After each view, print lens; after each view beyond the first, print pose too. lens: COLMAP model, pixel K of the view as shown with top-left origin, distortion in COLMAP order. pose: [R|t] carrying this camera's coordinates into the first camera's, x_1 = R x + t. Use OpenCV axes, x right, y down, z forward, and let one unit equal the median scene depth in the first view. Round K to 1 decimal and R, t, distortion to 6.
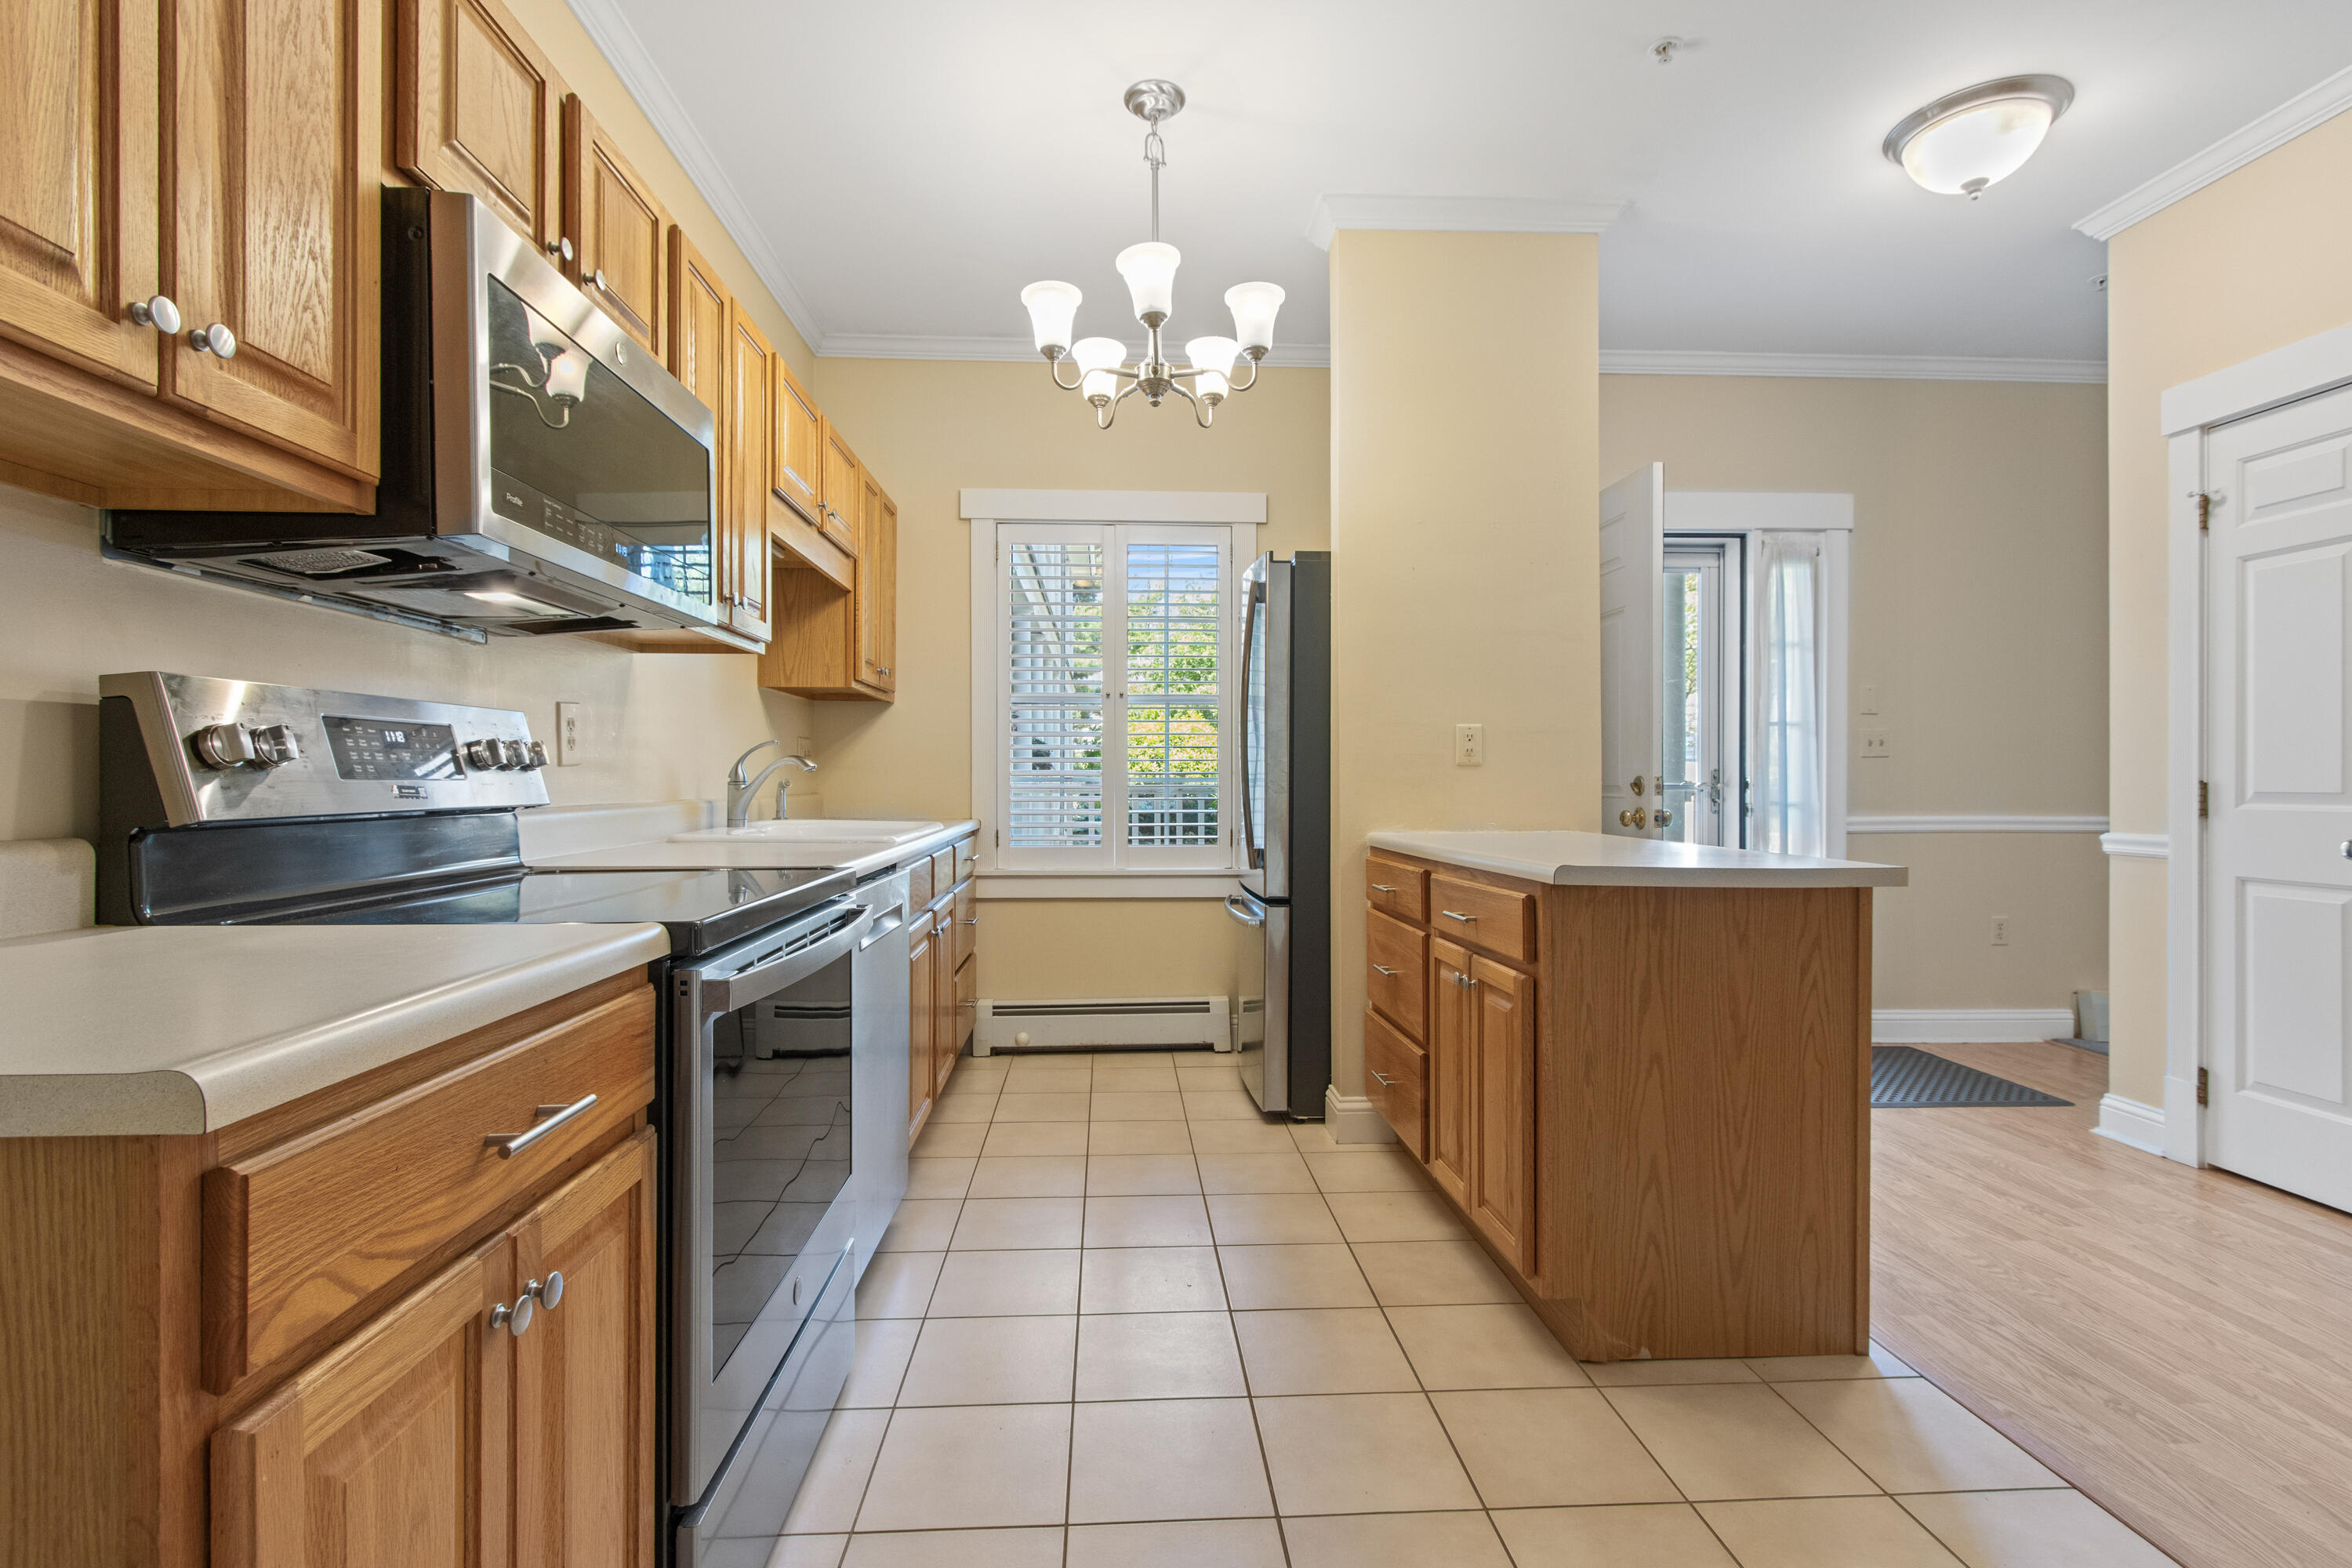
lens RADIAL K [[1096.7, 0, 1181.6], [0, 1096.7, 777.0], [0, 0, 1]] dist [0.004067, -0.000907]
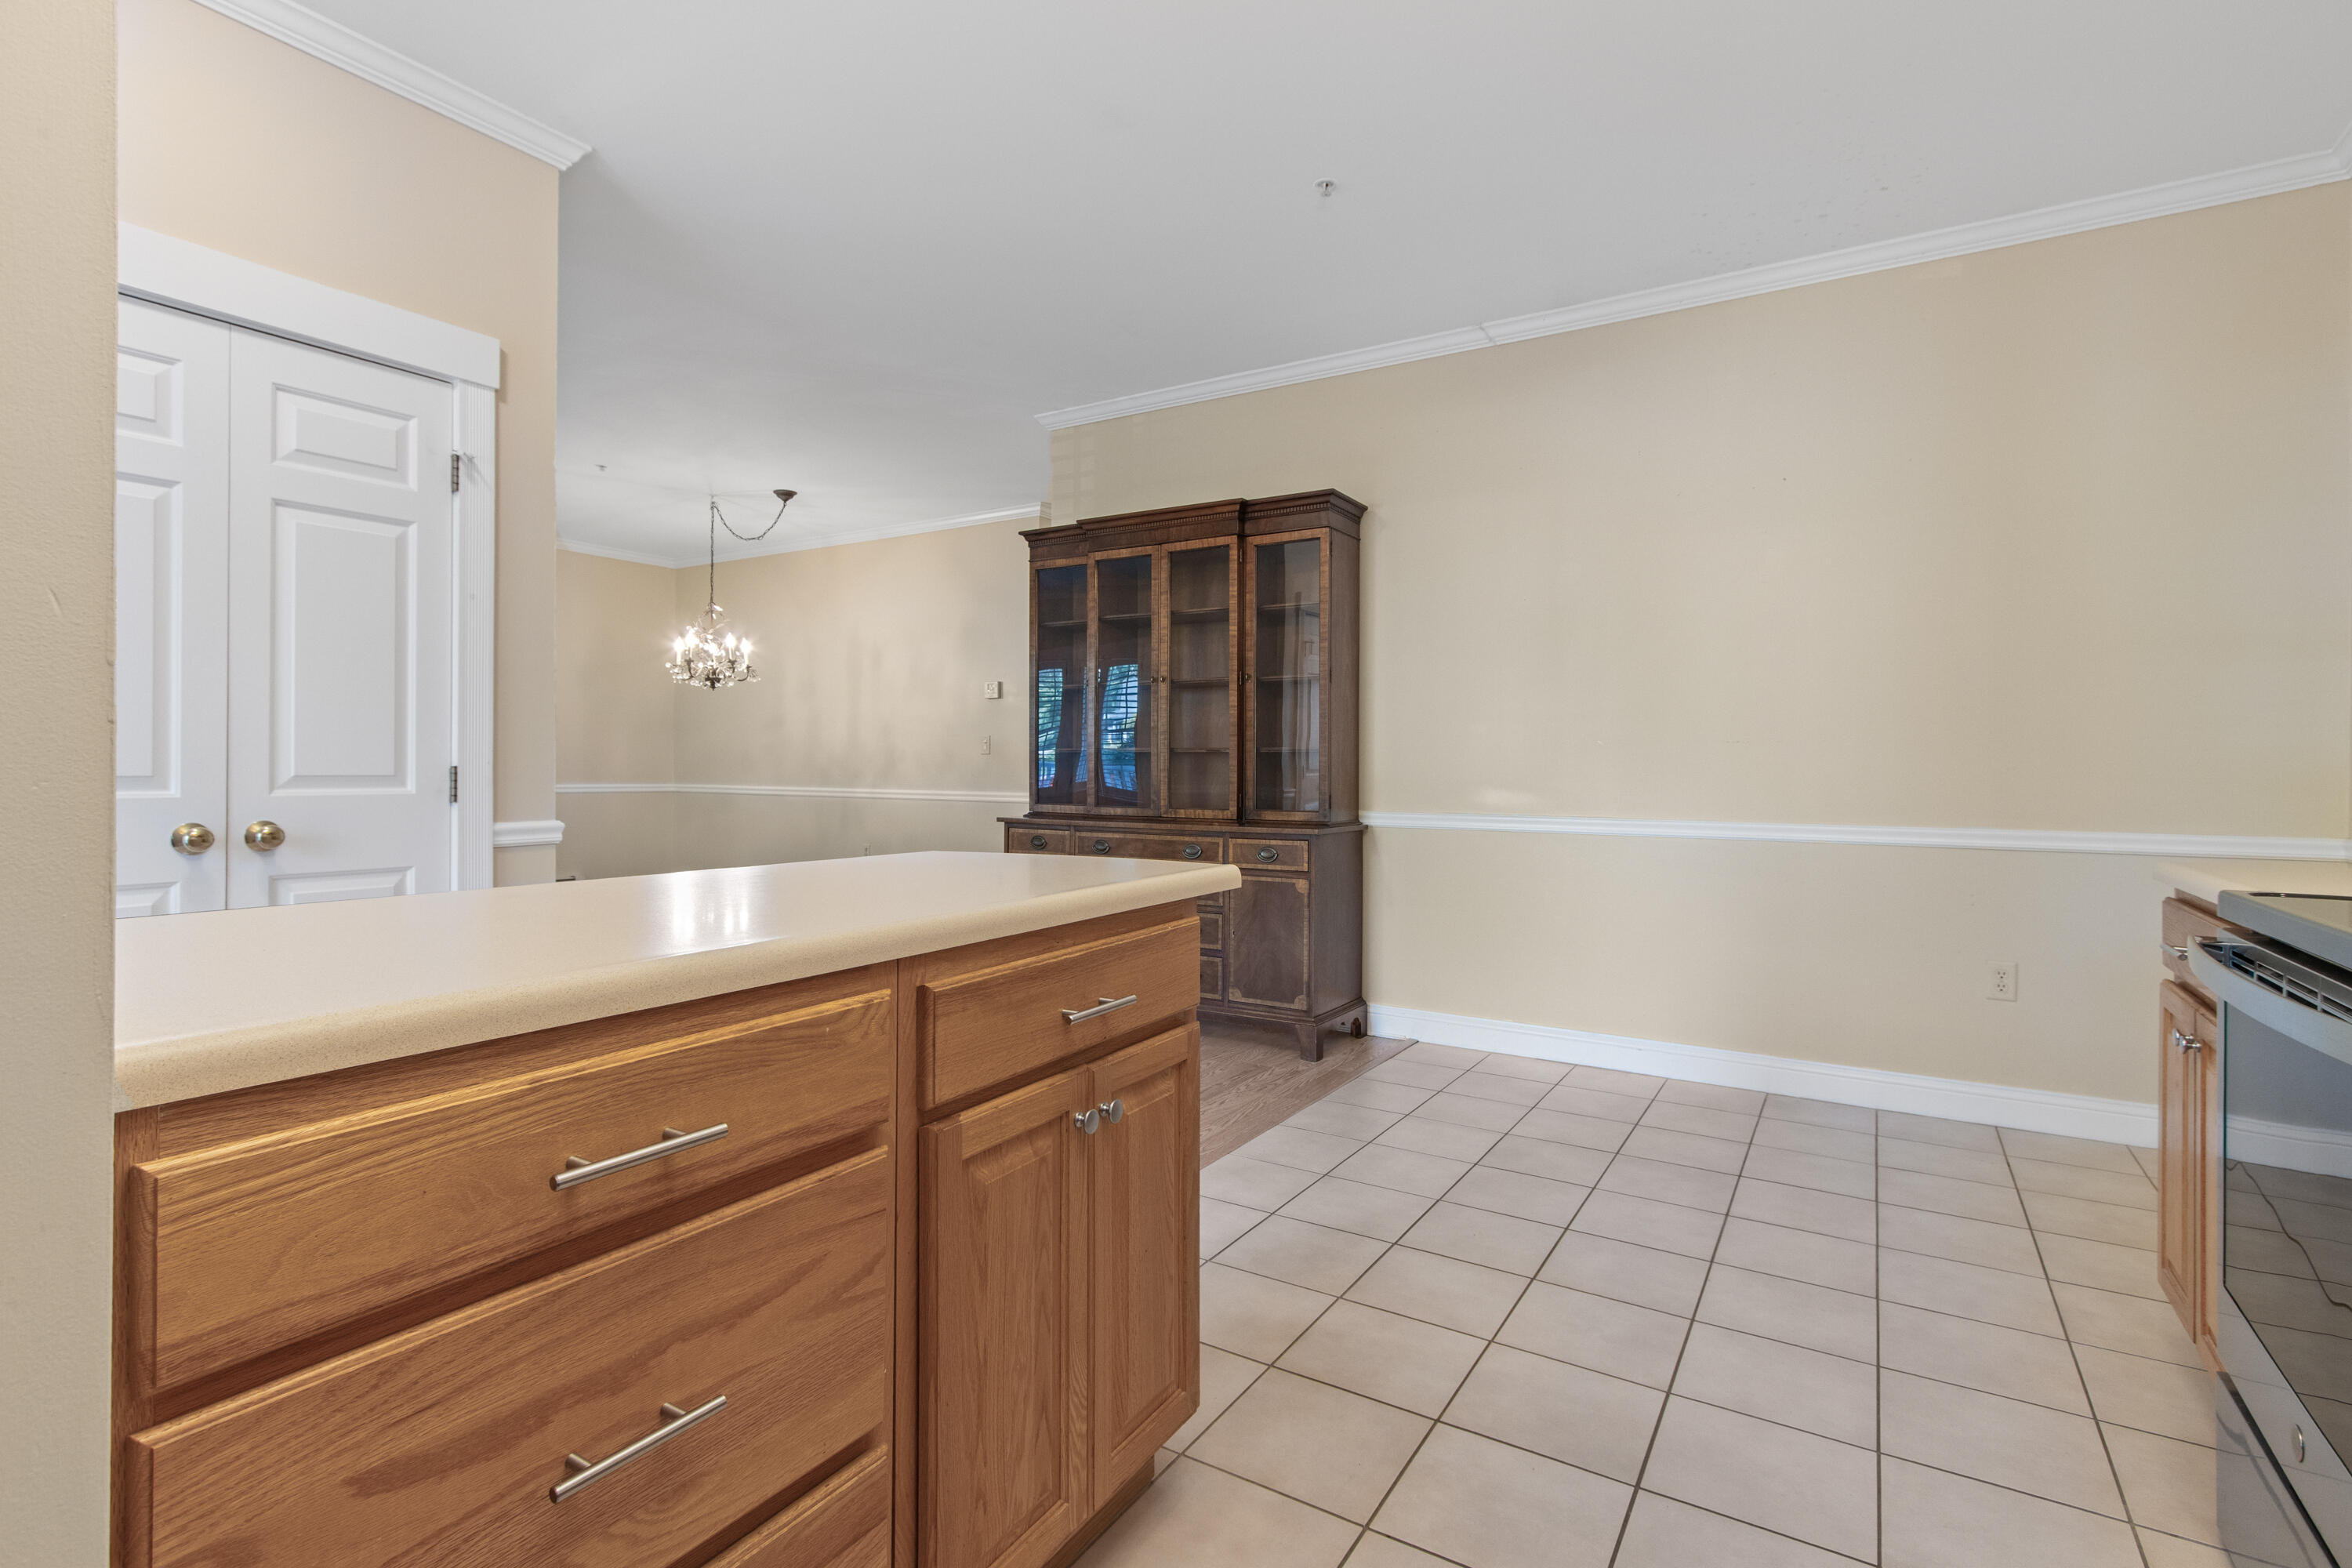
lens RADIAL K [[1096.7, 0, 1166.1], [0, 1096.7, 767.1], [0, 0, 1]] dist [0.004067, -0.000907]
pose [[-0.801446, -0.006393, 0.598033, -0.092214], [-0.008542, 0.999963, -0.000757, 0.000989], [-0.598006, -0.005715, -0.801471, 1.134655]]
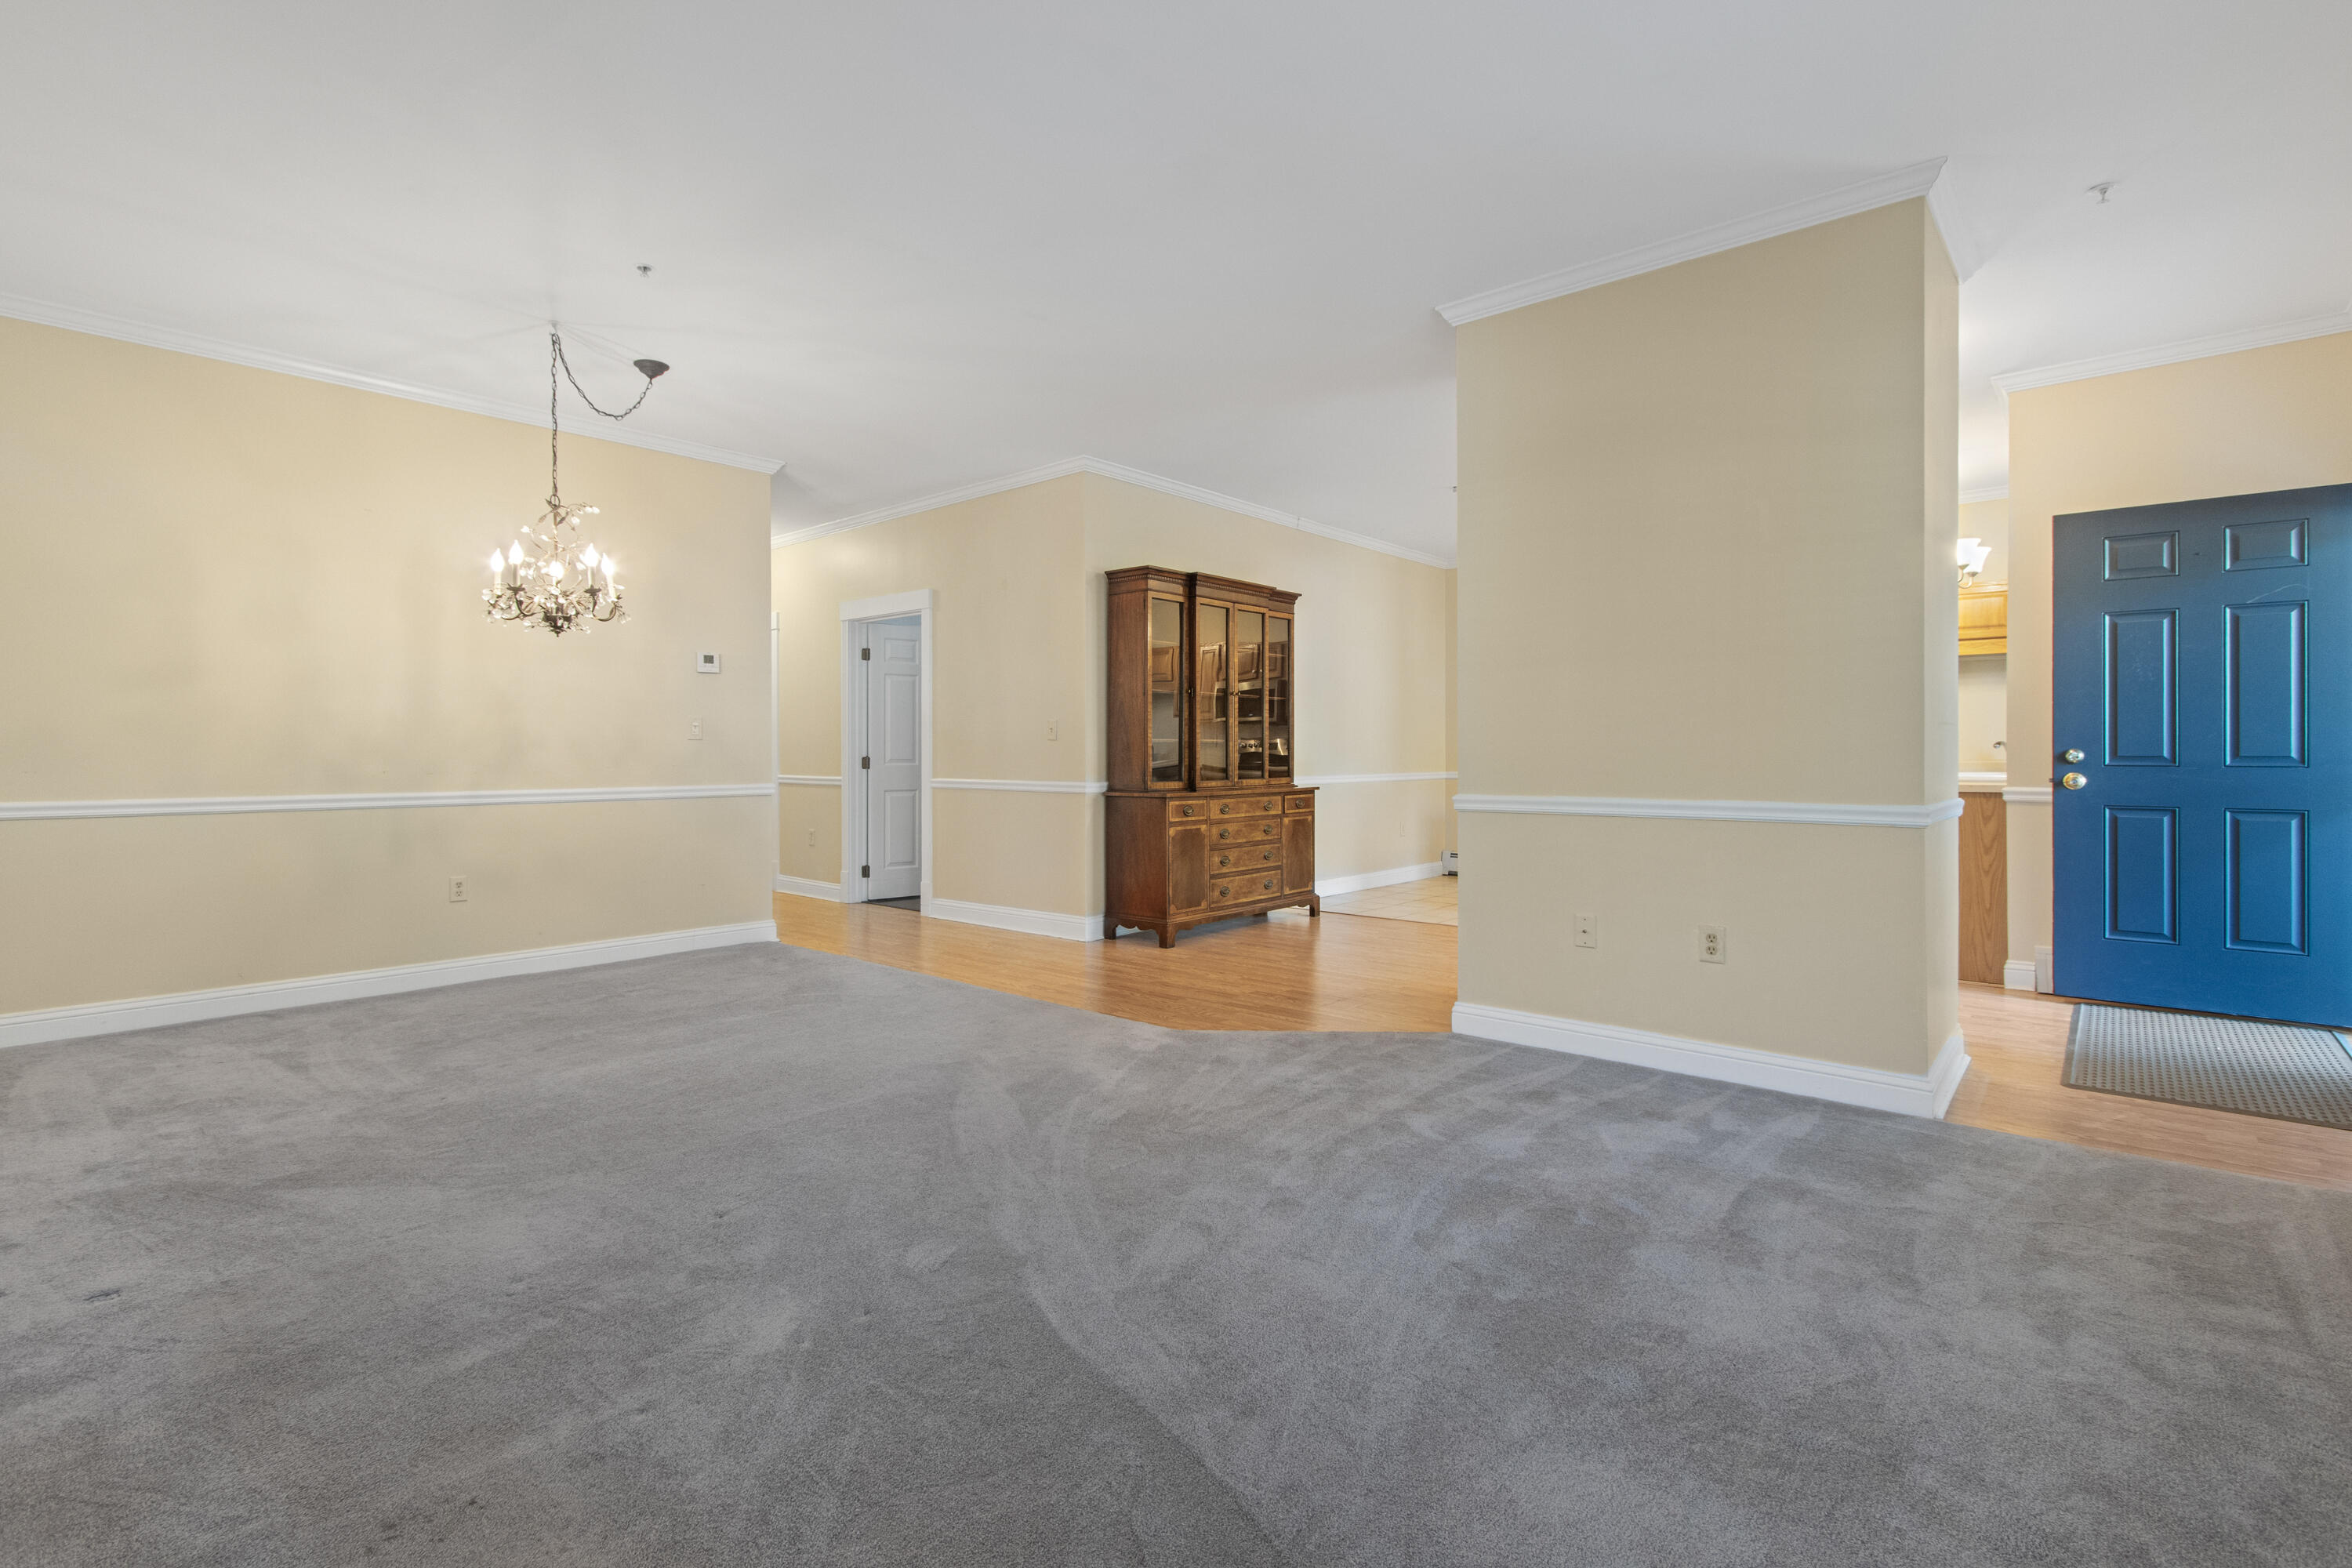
lens RADIAL K [[1096.7, 0, 1181.1], [0, 1096.7, 748.5], [0, 0, 1]] dist [0.004067, -0.000907]
pose [[-0.695738, -0.002287, -0.718292, 2.591105], [0.002435, 0.999982, -0.005543, 0.004217], [0.718292, -0.005605, -0.695719, 1.415804]]
